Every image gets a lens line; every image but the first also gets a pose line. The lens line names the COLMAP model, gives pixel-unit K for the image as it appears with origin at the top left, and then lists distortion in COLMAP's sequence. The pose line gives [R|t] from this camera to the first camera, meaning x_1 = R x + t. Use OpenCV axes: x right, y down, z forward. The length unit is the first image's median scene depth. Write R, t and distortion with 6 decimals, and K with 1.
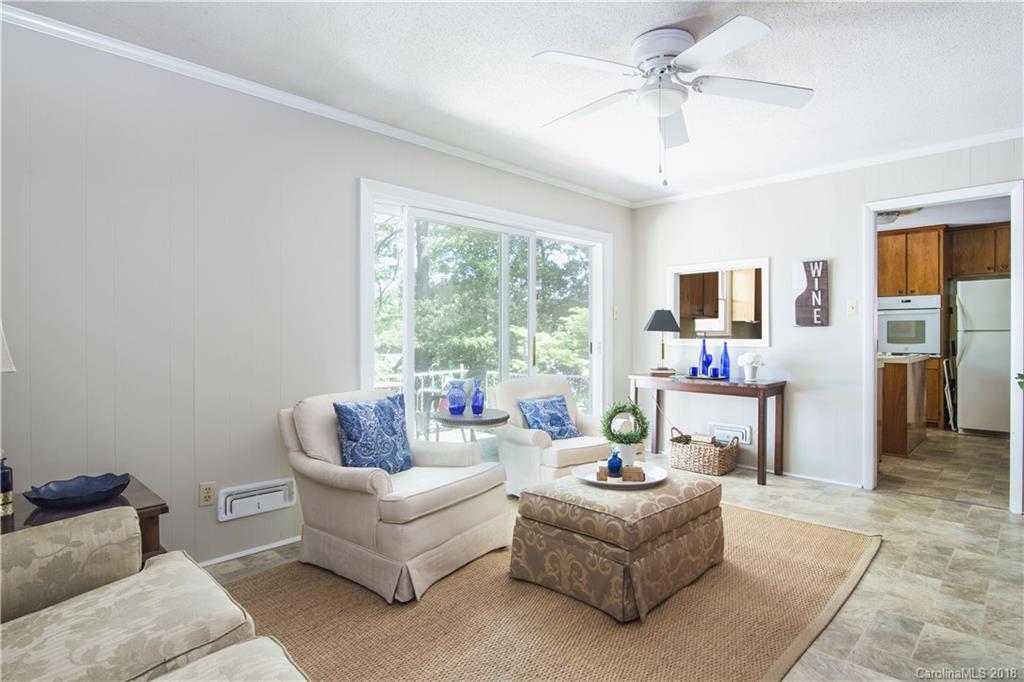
lens RADIAL K [[541.4, 0, 489.8], [0, 541.4, 324.6], [0, 0, 1]] dist [-0.032165, -0.004851]
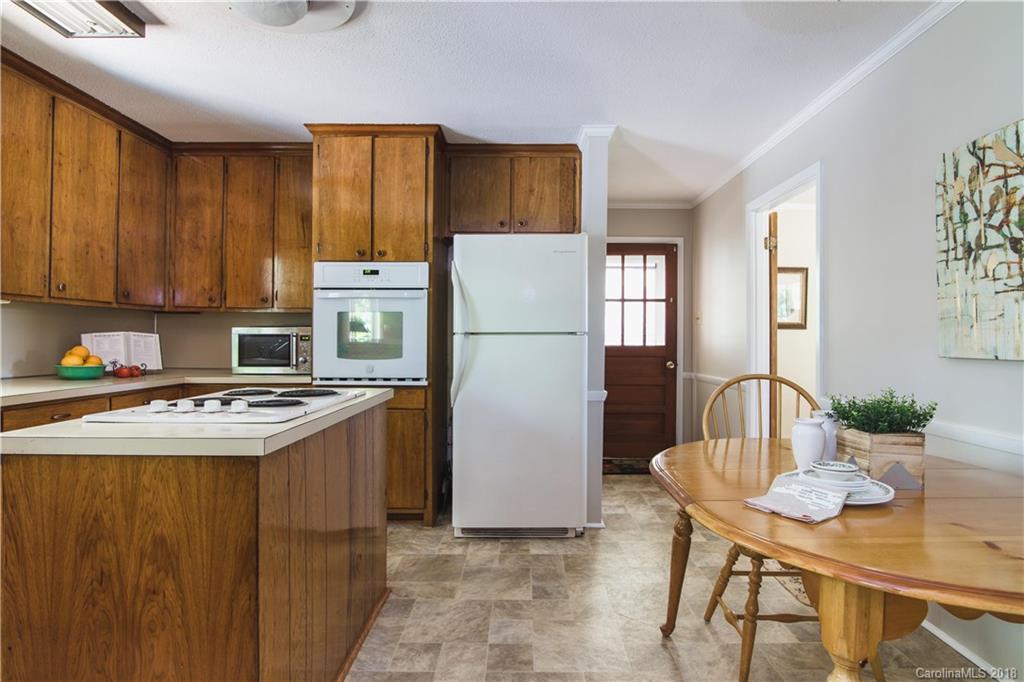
lens RADIAL K [[541.4, 0, 514.8], [0, 541.4, 346.8], [0, 0, 1]] dist [-0.032165, -0.004851]
pose [[0.690298, -0.003751, 0.723515, 0.535236], [-0.007761, 0.999891, 0.012589, 0.017461], [-0.723483, -0.014305, 0.690194, 0.578781]]
